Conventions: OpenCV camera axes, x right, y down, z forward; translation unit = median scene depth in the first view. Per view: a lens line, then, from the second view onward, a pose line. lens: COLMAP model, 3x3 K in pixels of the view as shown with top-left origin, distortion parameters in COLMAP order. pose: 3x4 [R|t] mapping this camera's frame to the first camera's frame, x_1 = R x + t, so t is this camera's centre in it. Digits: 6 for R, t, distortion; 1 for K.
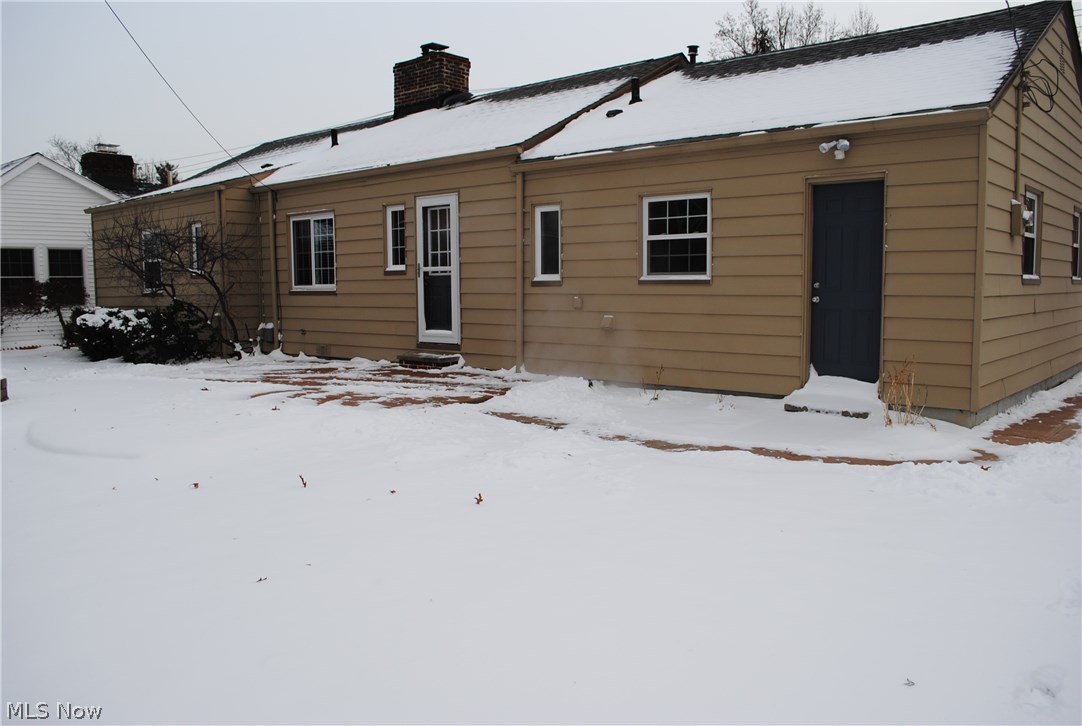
lens RADIAL K [[857.6, 0, 546.9], [0, 857.6, 362.1], [0, 0, 1]] dist [-0.081752, 0.008741]
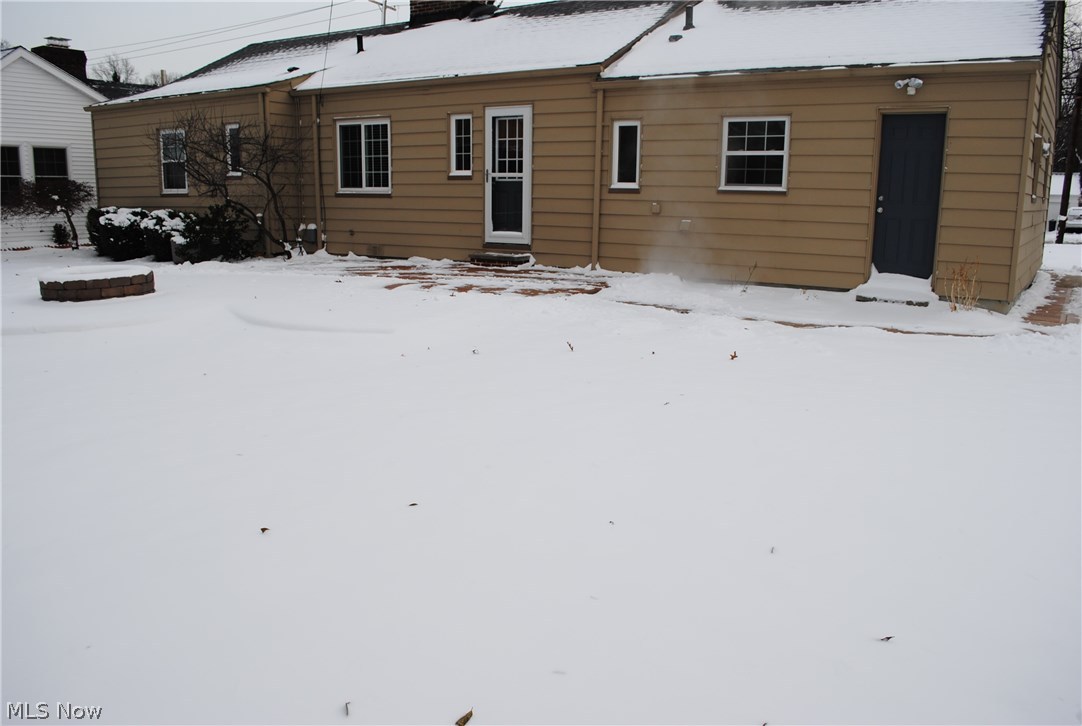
lens RADIAL K [[857.6, 0, 533.6], [0, 857.6, 363.6], [0, 0, 1]] dist [-0.081752, 0.008741]
pose [[0.989511, -0.008243, 0.144222, -0.274986], [-0.006982, 0.994475, 0.104739, 0.017228], [-0.144288, -0.104647, 0.983987, -0.110523]]
